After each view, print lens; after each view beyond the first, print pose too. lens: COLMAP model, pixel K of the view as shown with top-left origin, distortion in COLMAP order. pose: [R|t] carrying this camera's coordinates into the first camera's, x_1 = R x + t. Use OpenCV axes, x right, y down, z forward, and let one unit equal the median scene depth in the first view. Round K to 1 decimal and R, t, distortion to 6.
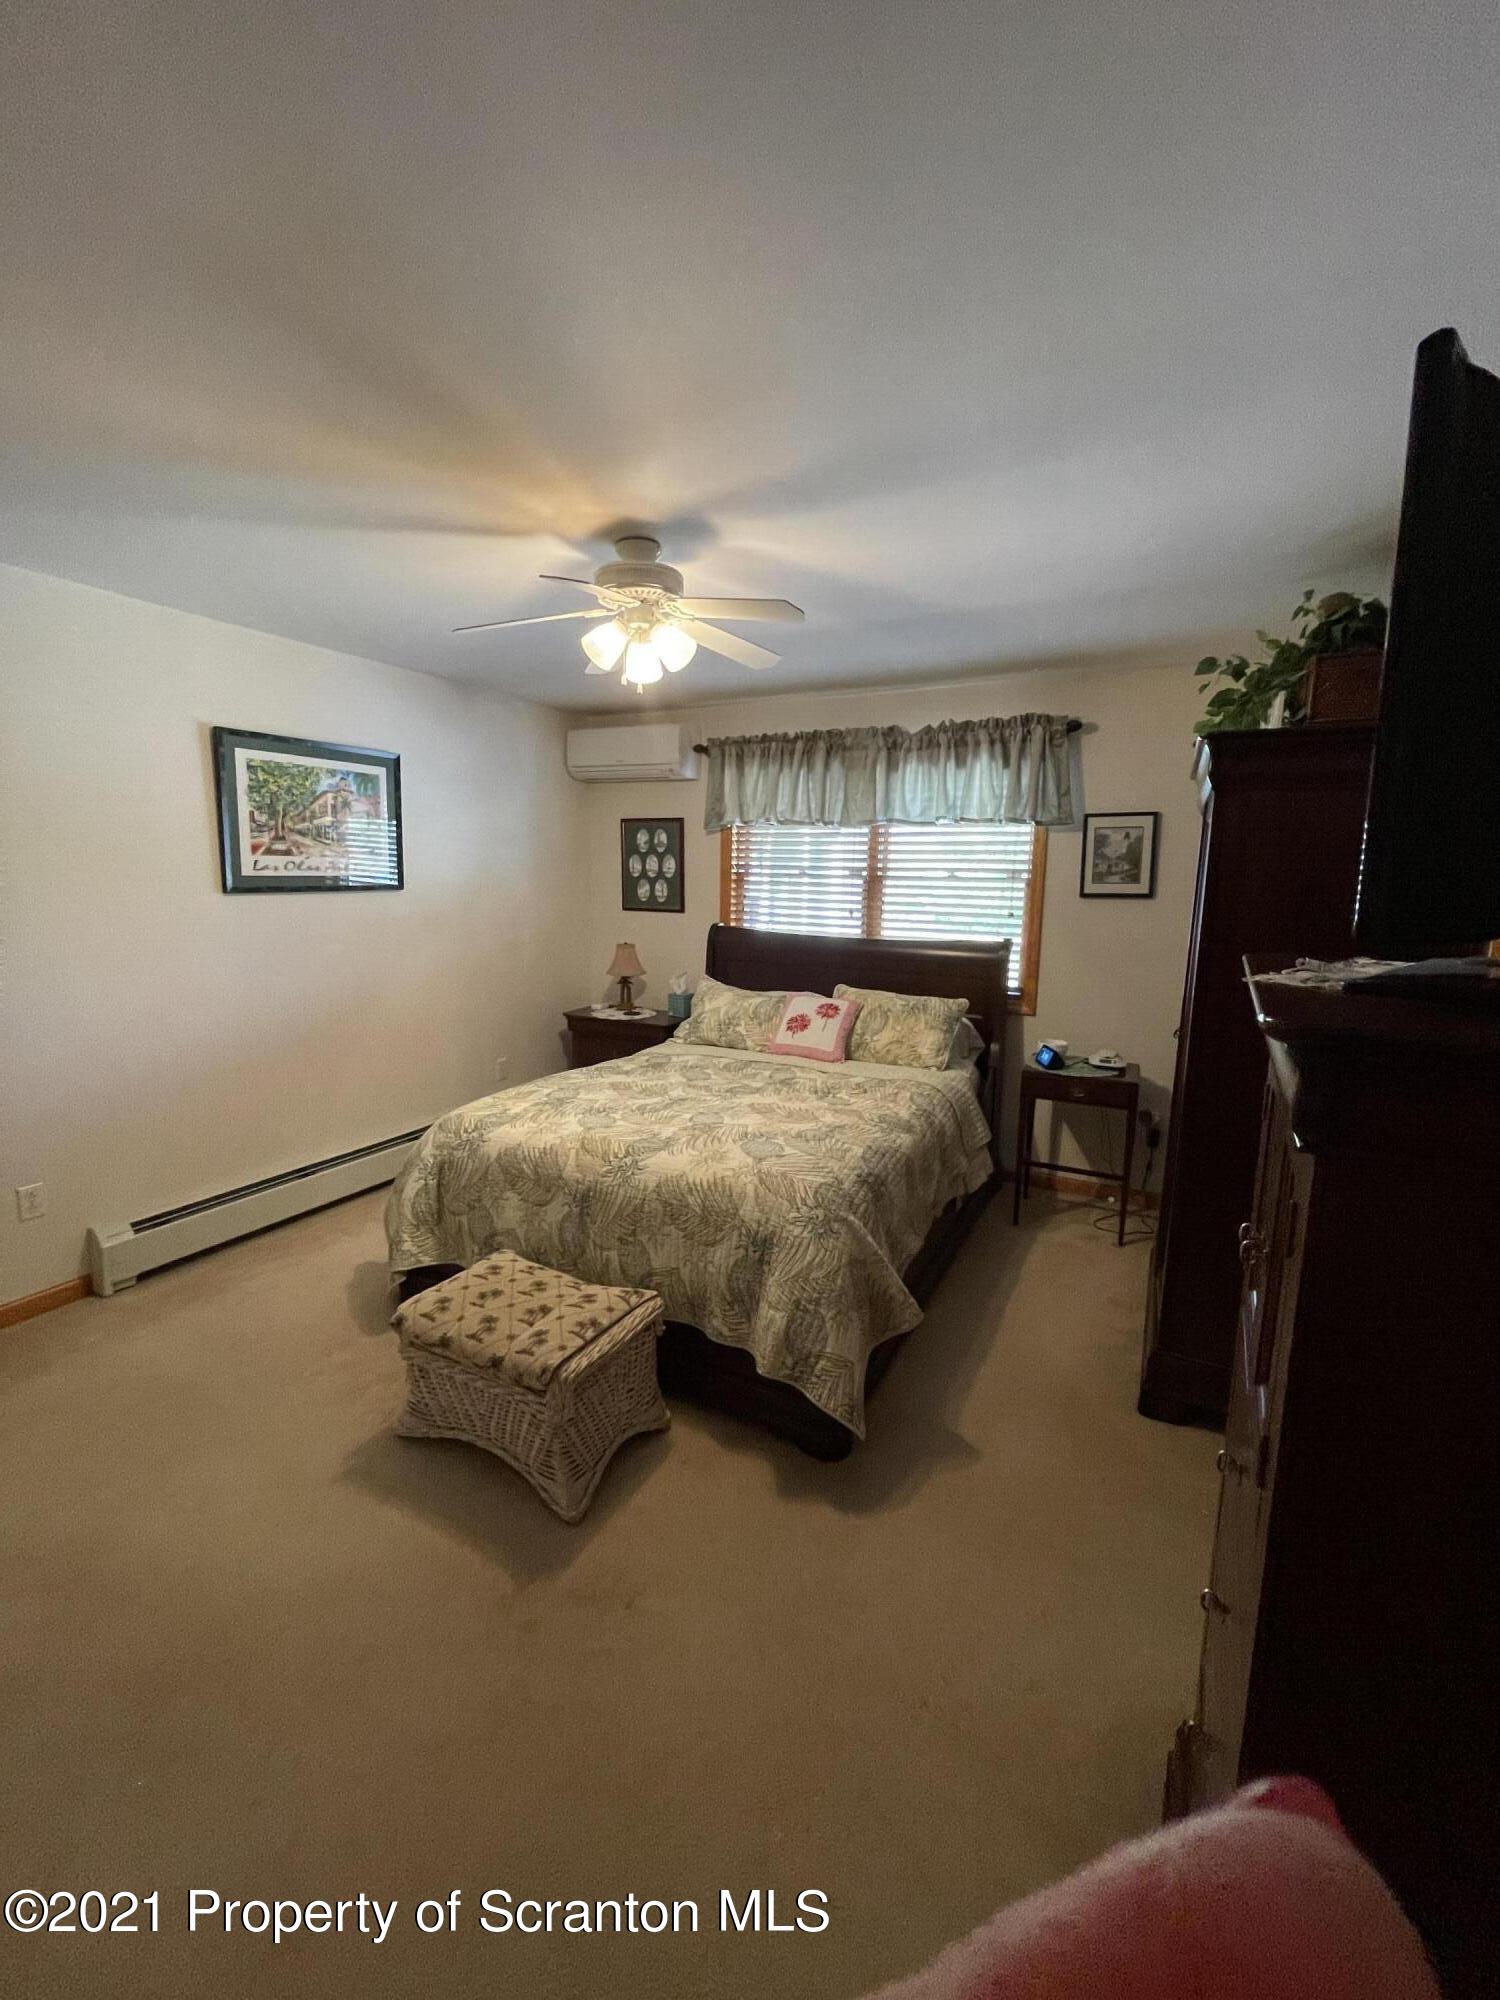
lens RADIAL K [[821.5, 0, 752.9], [0, 821.5, 979.6], [0, 0, 1]] dist [0.000502, 0.000072]
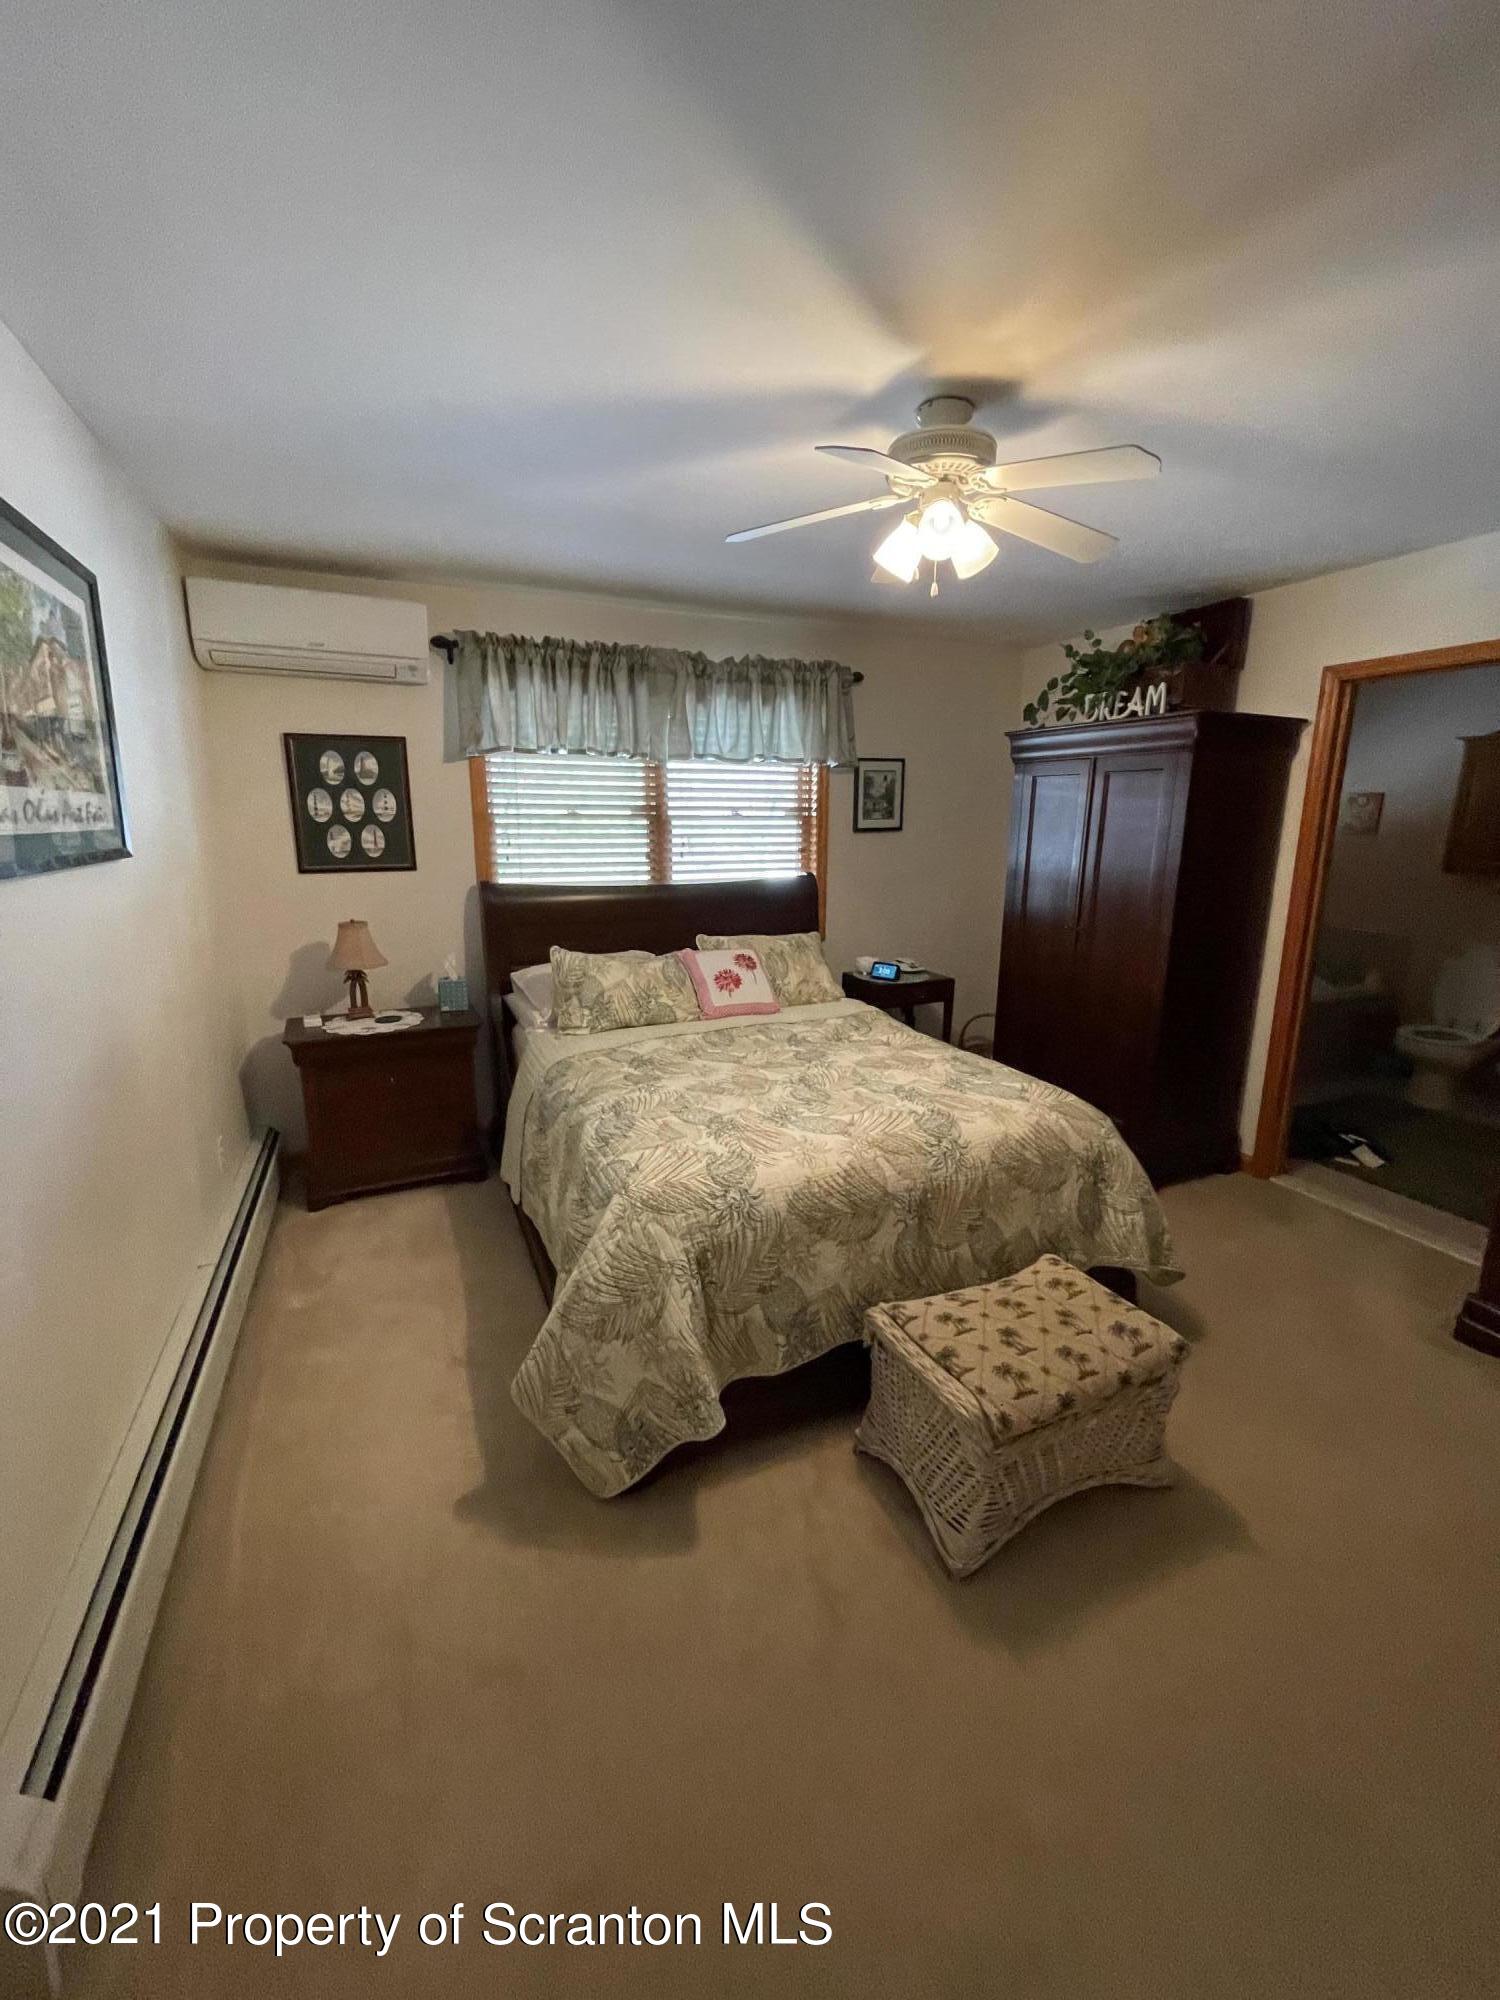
lens RADIAL K [[821.5, 0, 752.9], [0, 821.5, 979.6], [0, 0, 1]] dist [0.000502, 0.000072]
pose [[0.617157, -0.167471, 0.768811, -0.571343], [0.109700, 0.985858, 0.126690, -0.054519], [-0.779155, 0.006151, 0.626801, 0.372605]]
